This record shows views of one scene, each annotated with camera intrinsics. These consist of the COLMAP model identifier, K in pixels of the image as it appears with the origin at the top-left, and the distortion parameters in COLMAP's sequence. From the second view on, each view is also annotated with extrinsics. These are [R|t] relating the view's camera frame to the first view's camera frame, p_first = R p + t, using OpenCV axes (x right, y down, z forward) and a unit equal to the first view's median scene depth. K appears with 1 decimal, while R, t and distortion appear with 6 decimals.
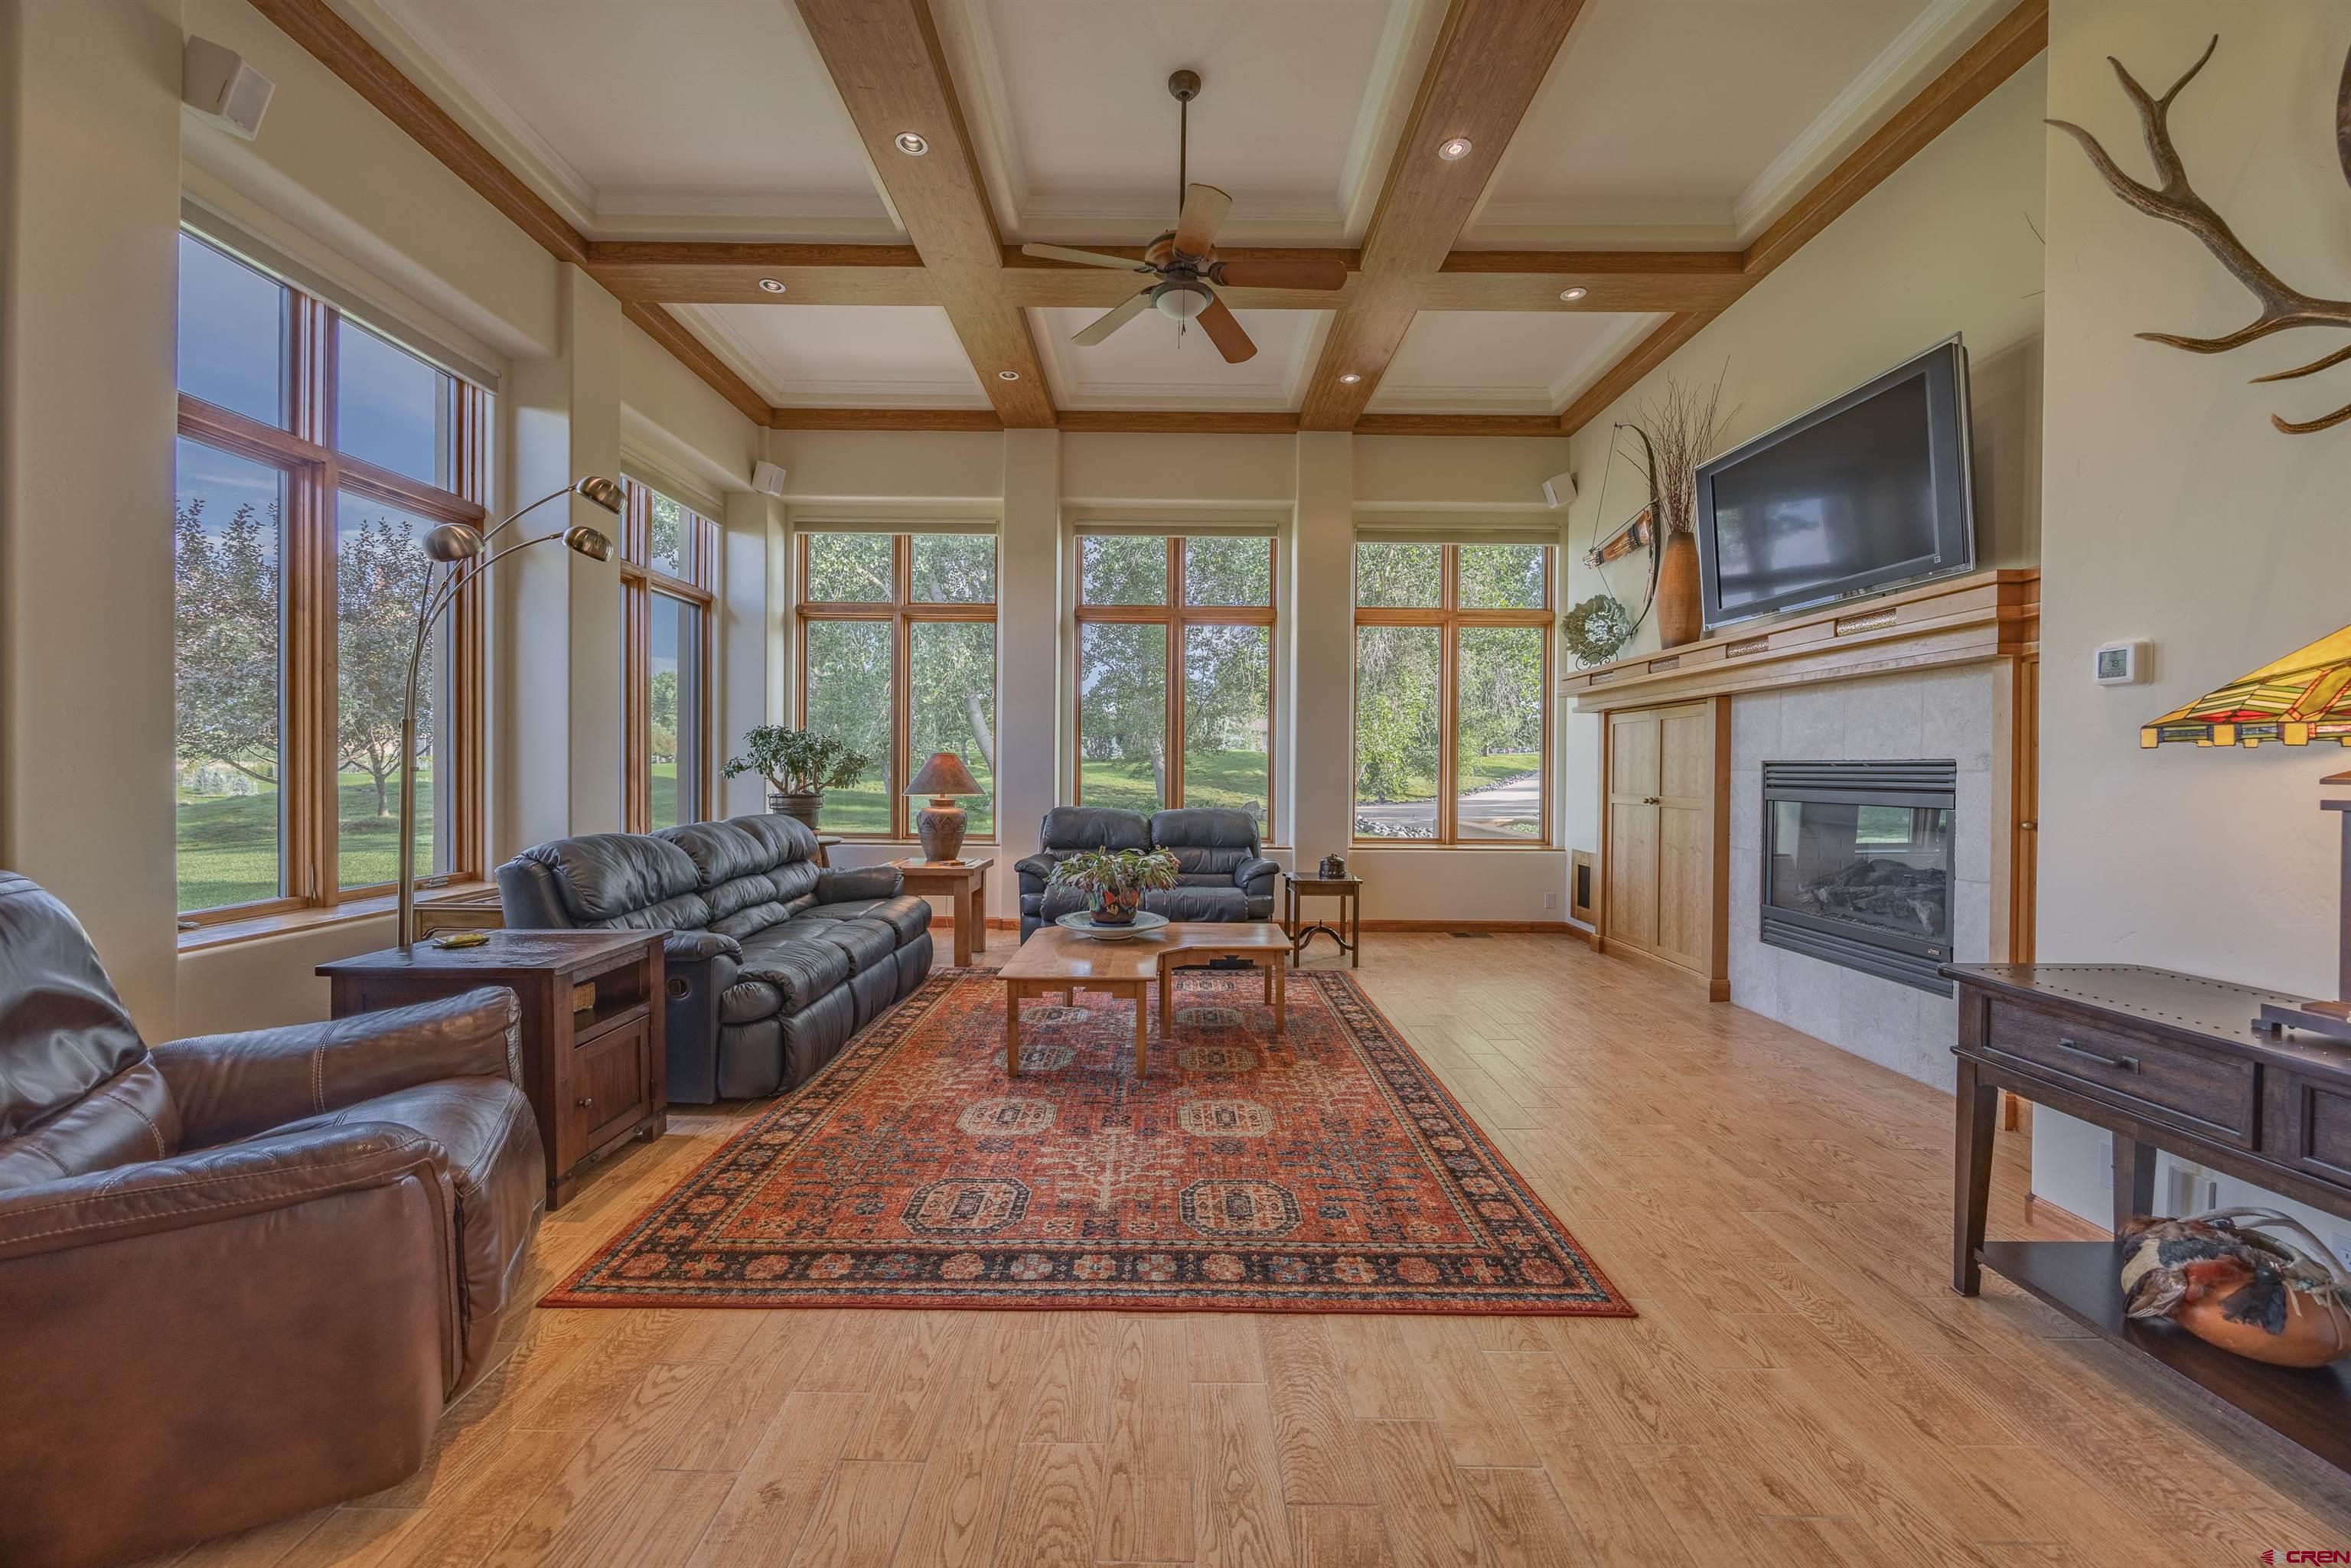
lens RADIAL K [[889.1, 0, 1179.2], [0, 889.1, 774.3], [0, 0, 1]] dist [-0.004177, -0.000431]
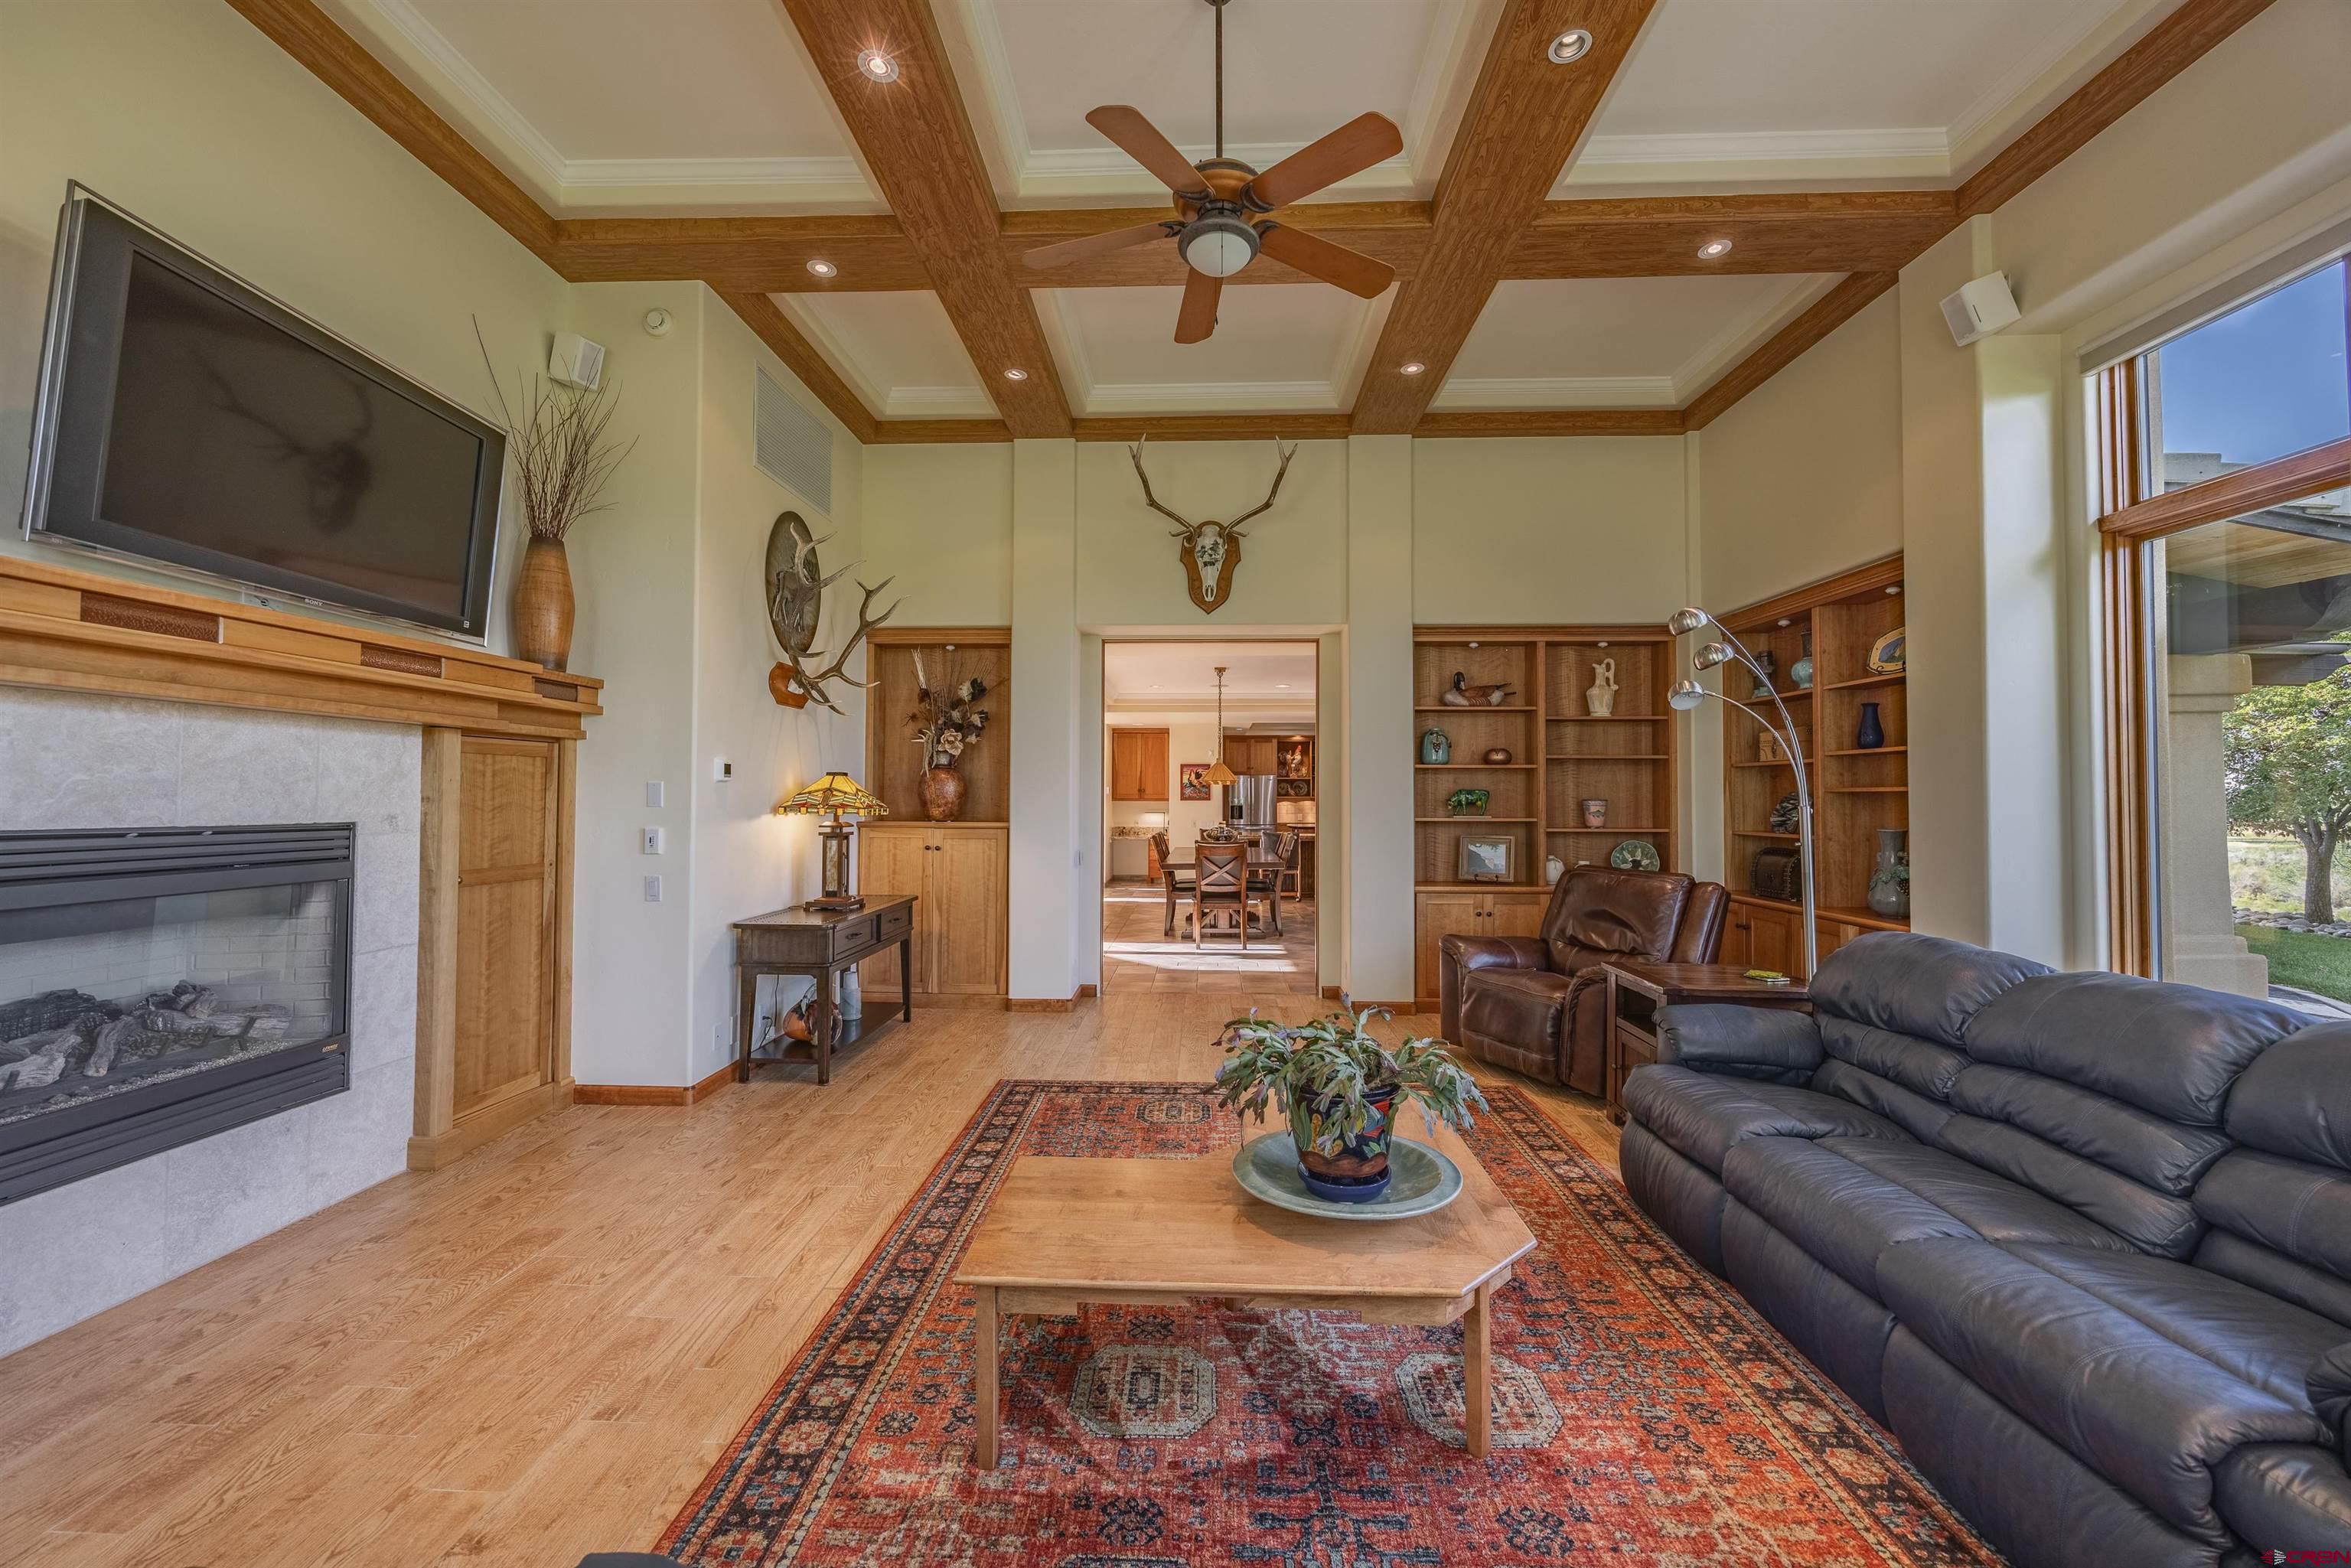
lens RADIAL K [[889.1, 0, 1173.2], [0, 889.1, 779.3], [0, 0, 1]] dist [-0.004177, -0.000431]
pose [[-0.998860, -0.011012, 0.046443, 0.001524], [-0.011678, 0.999832, -0.014107, -0.056409], [-0.046280, -0.014634, -0.998821, 1.828519]]
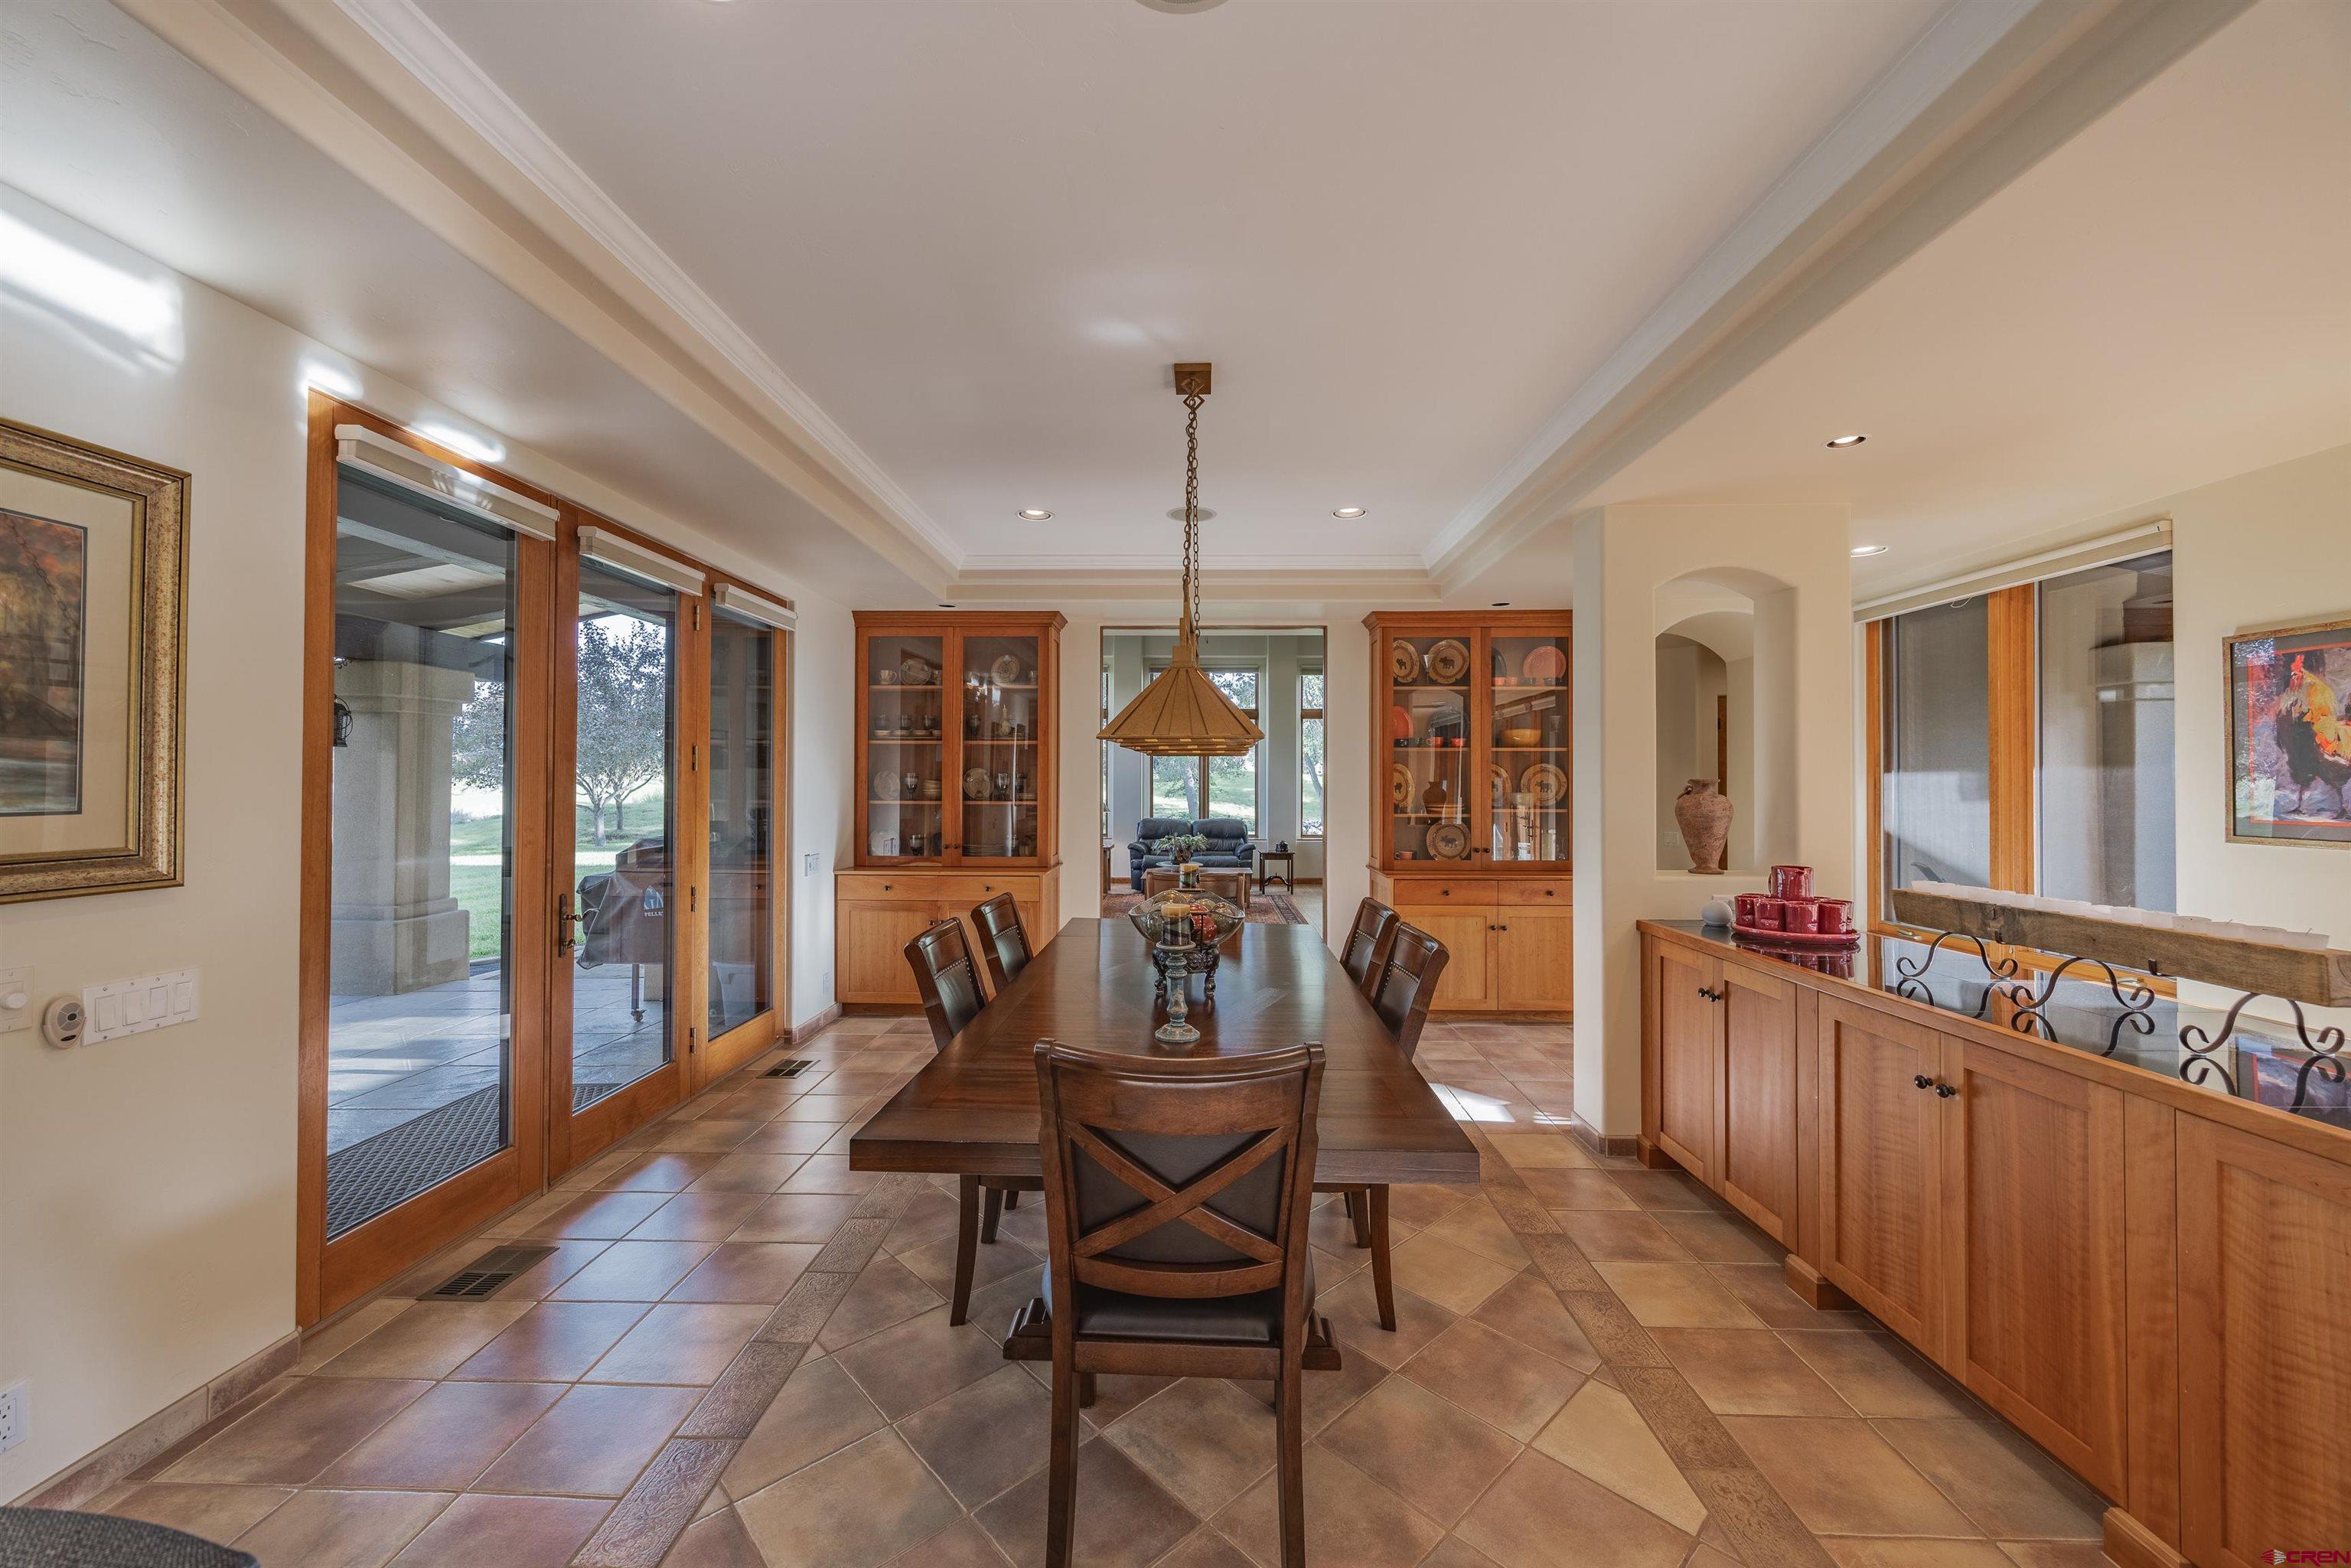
lens RADIAL K [[889.1, 0, 1164.6], [0, 889.1, 781.2], [0, 0, 1]] dist [-0.004177, -0.000431]
pose [[0.998872, -0.002989, -0.047399, -0.001328], [0.002399, 0.999919, -0.012499, -0.038707], [0.047432, 0.012372, 0.998798, -1.780725]]
